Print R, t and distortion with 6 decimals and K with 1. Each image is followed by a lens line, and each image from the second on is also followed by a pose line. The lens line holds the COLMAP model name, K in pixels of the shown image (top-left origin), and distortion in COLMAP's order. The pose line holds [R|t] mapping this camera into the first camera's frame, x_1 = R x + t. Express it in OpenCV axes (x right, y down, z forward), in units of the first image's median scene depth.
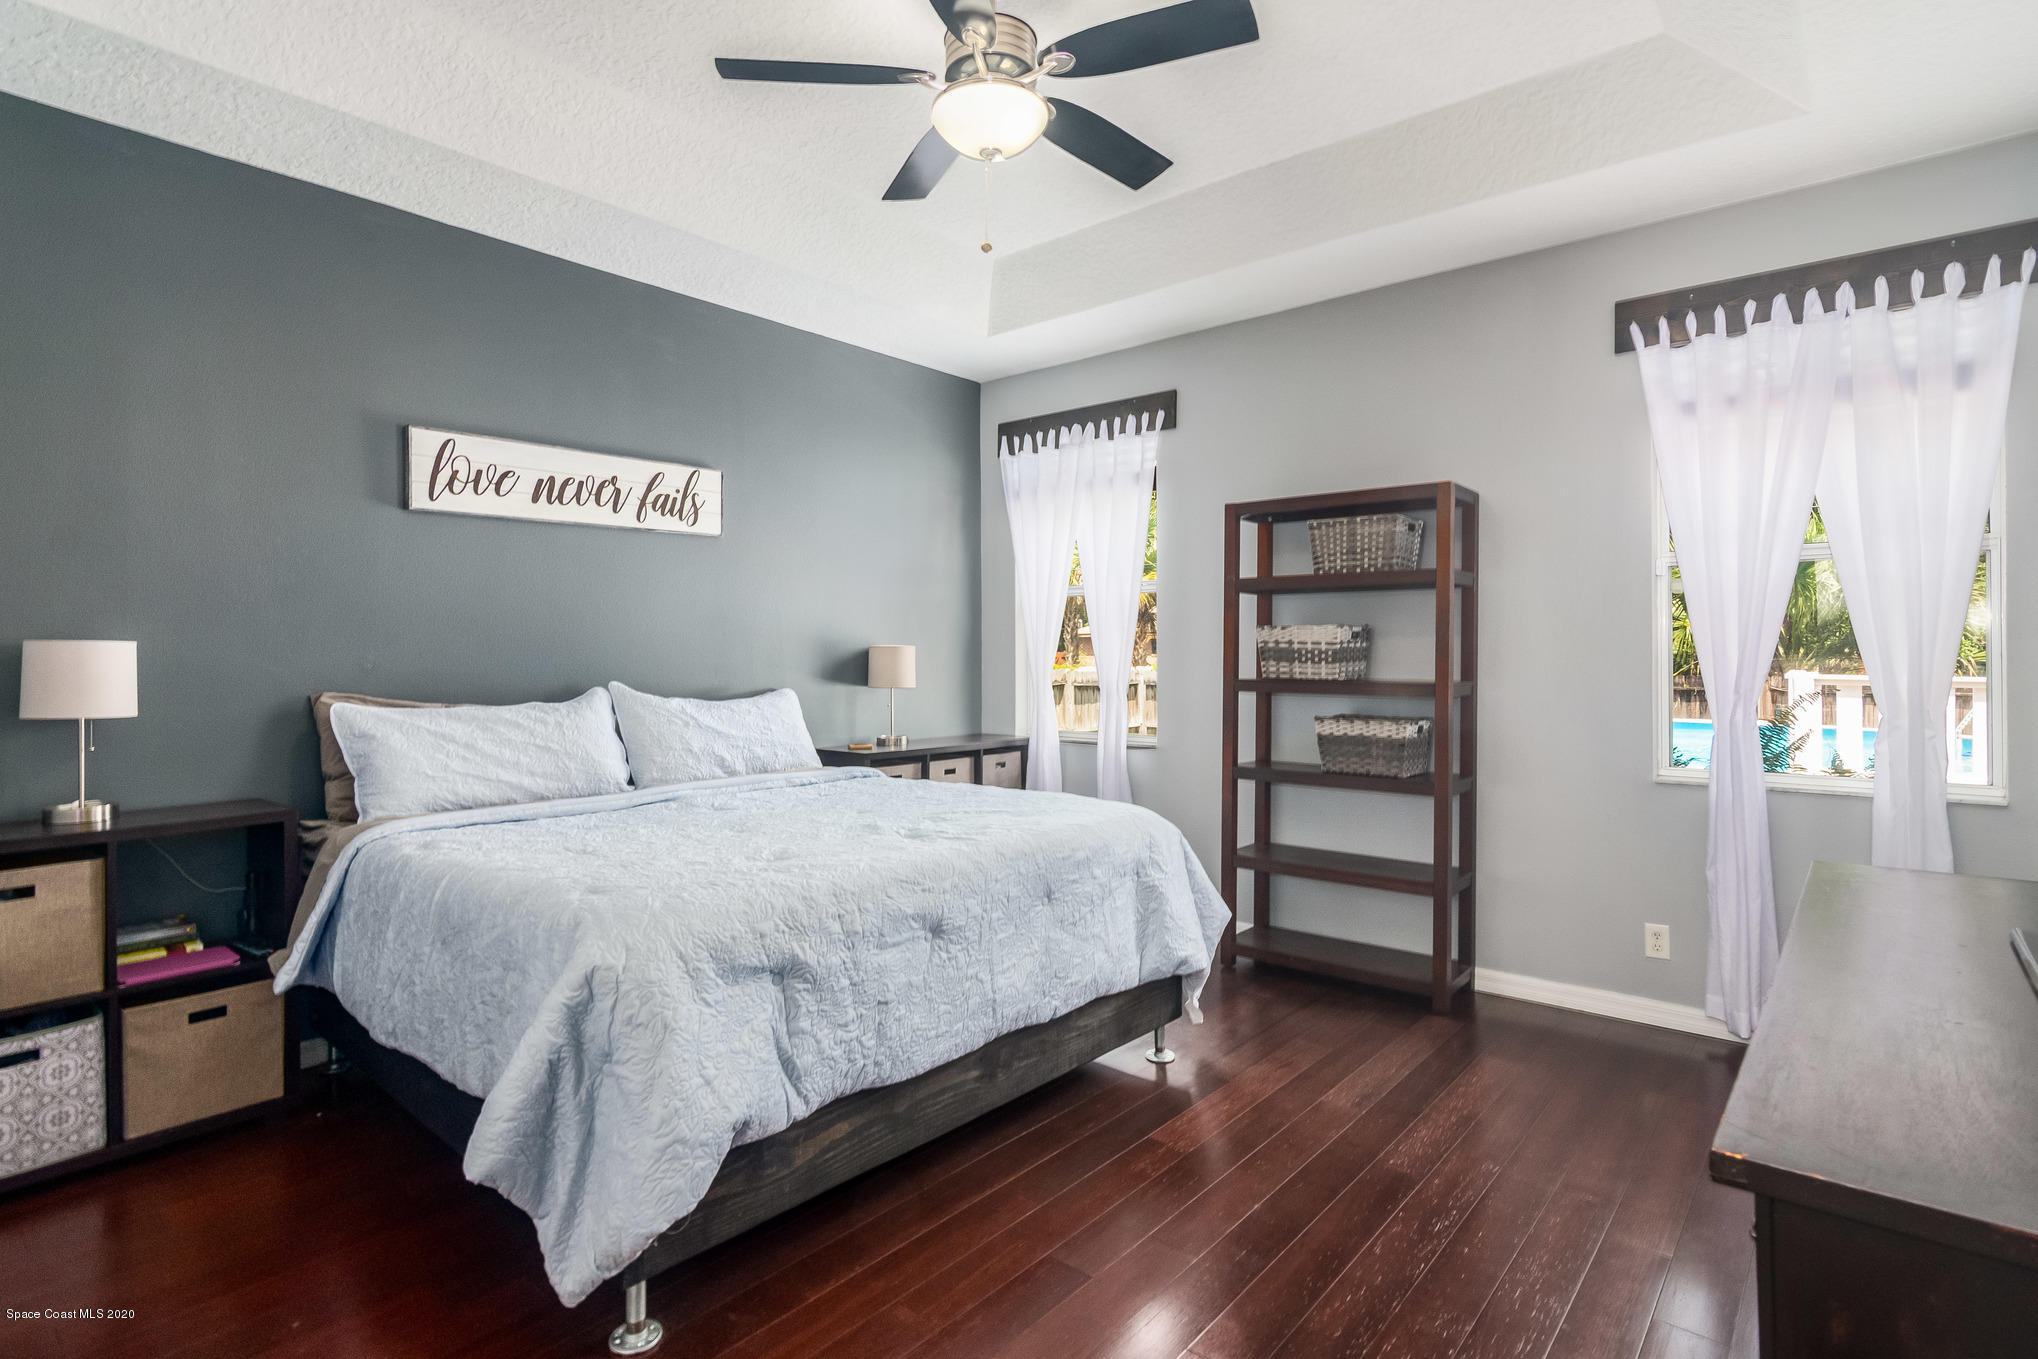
lens RADIAL K [[994.5, 0, 1006.6], [0, 994.5, 684.8], [0, 0, 1]] dist [-0.002954, 0.001458]
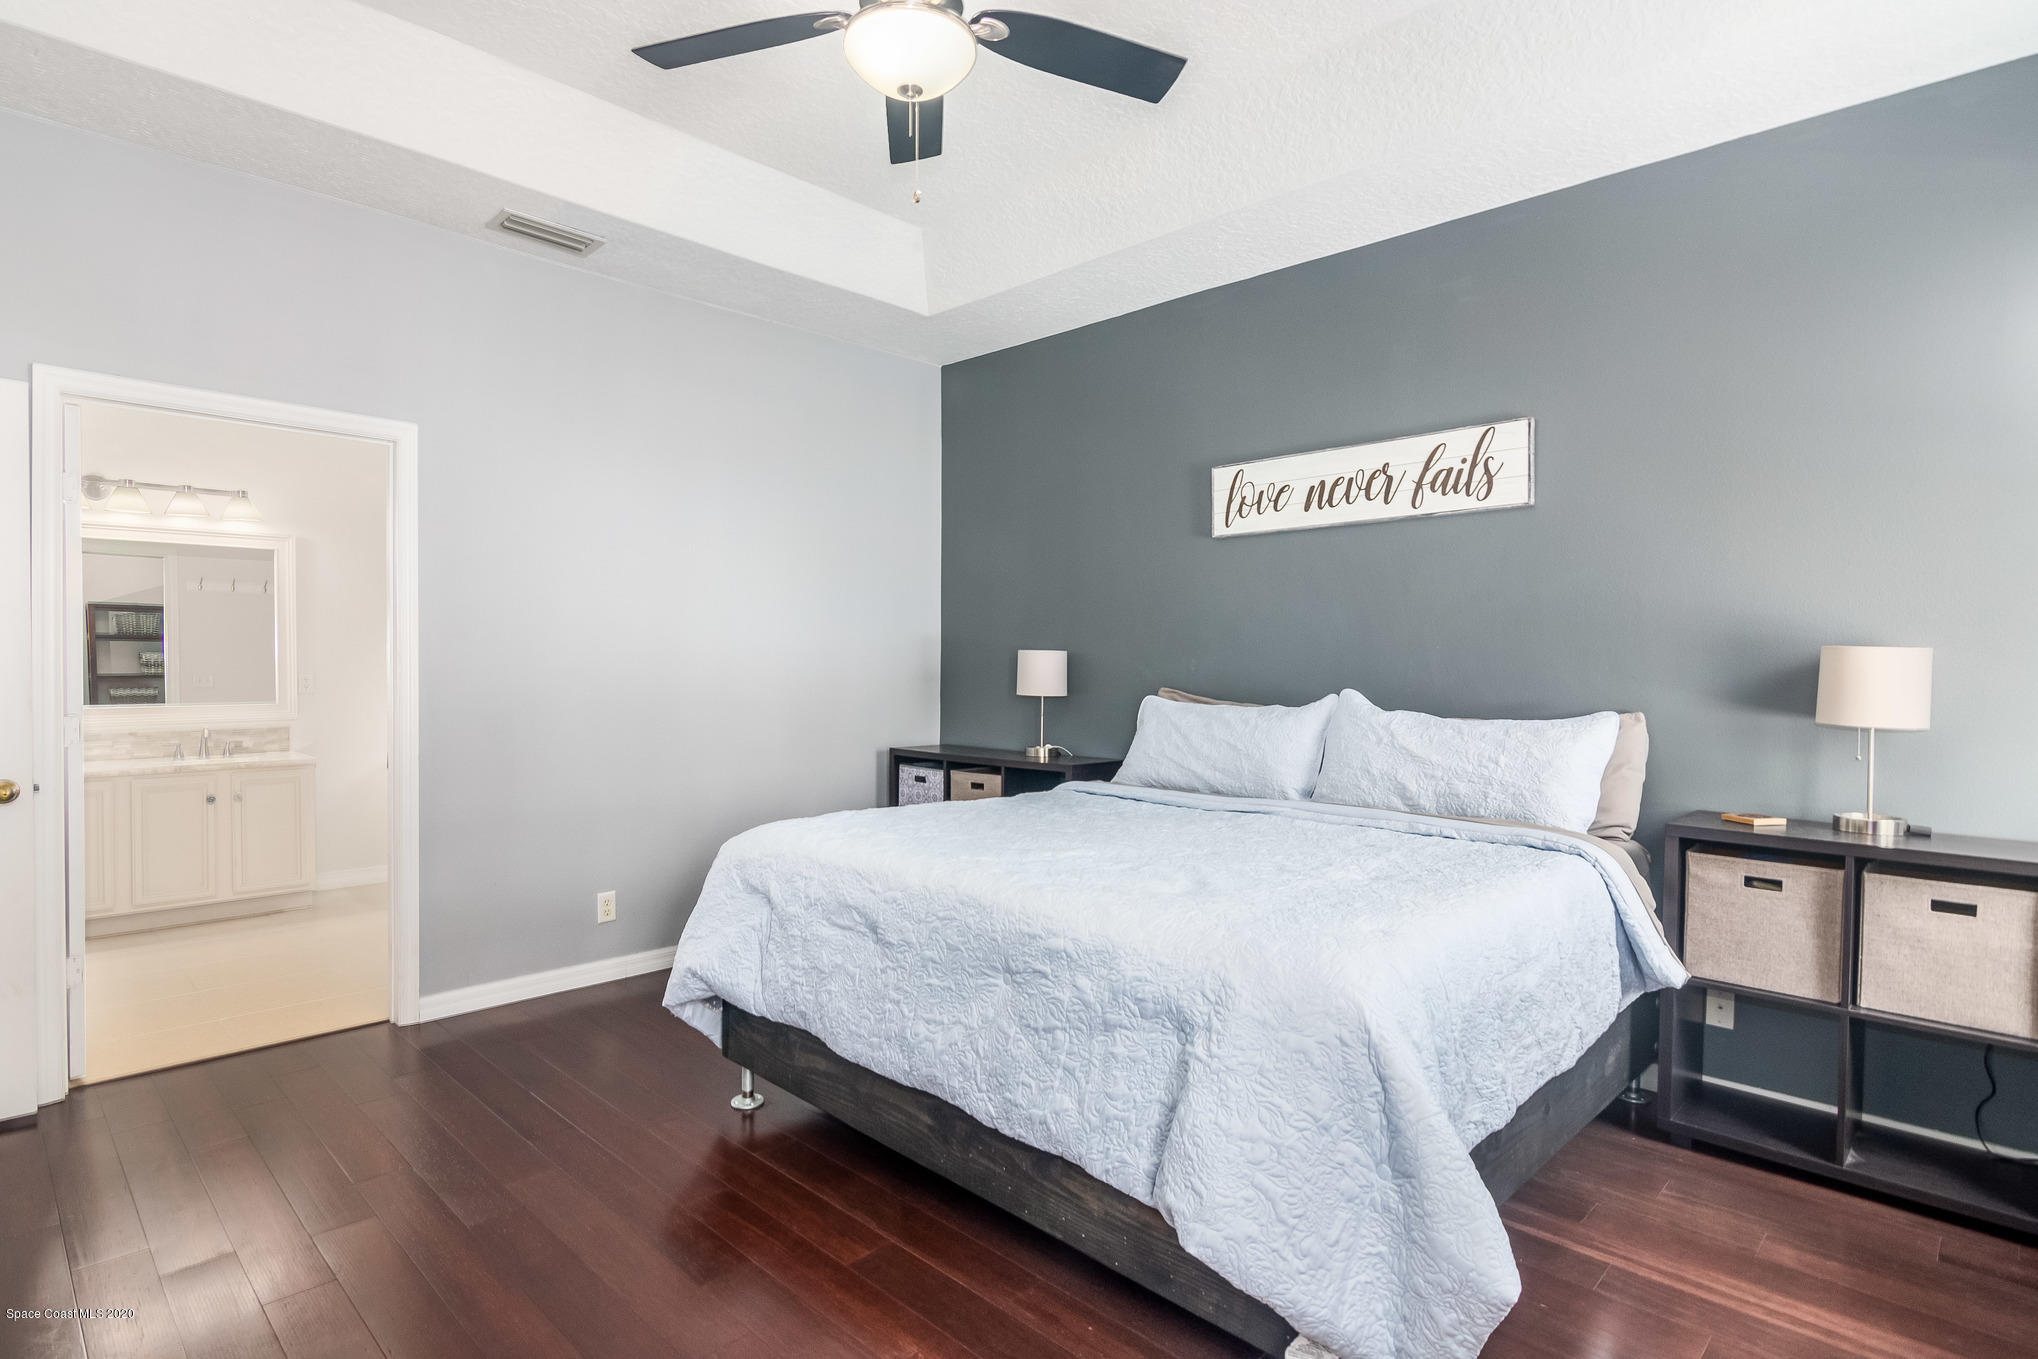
lens RADIAL K [[1044.1, 0, 1019.2], [0, 1044.1, 699.6], [0, 0, 1]] dist [-0.002040, -0.000005]
pose [[-0.049077, 0.040537, -0.997972, 0.599951], [-0.035323, 0.998481, 0.042295, -0.023872], [0.998170, 0.037327, -0.047571, 0.741950]]
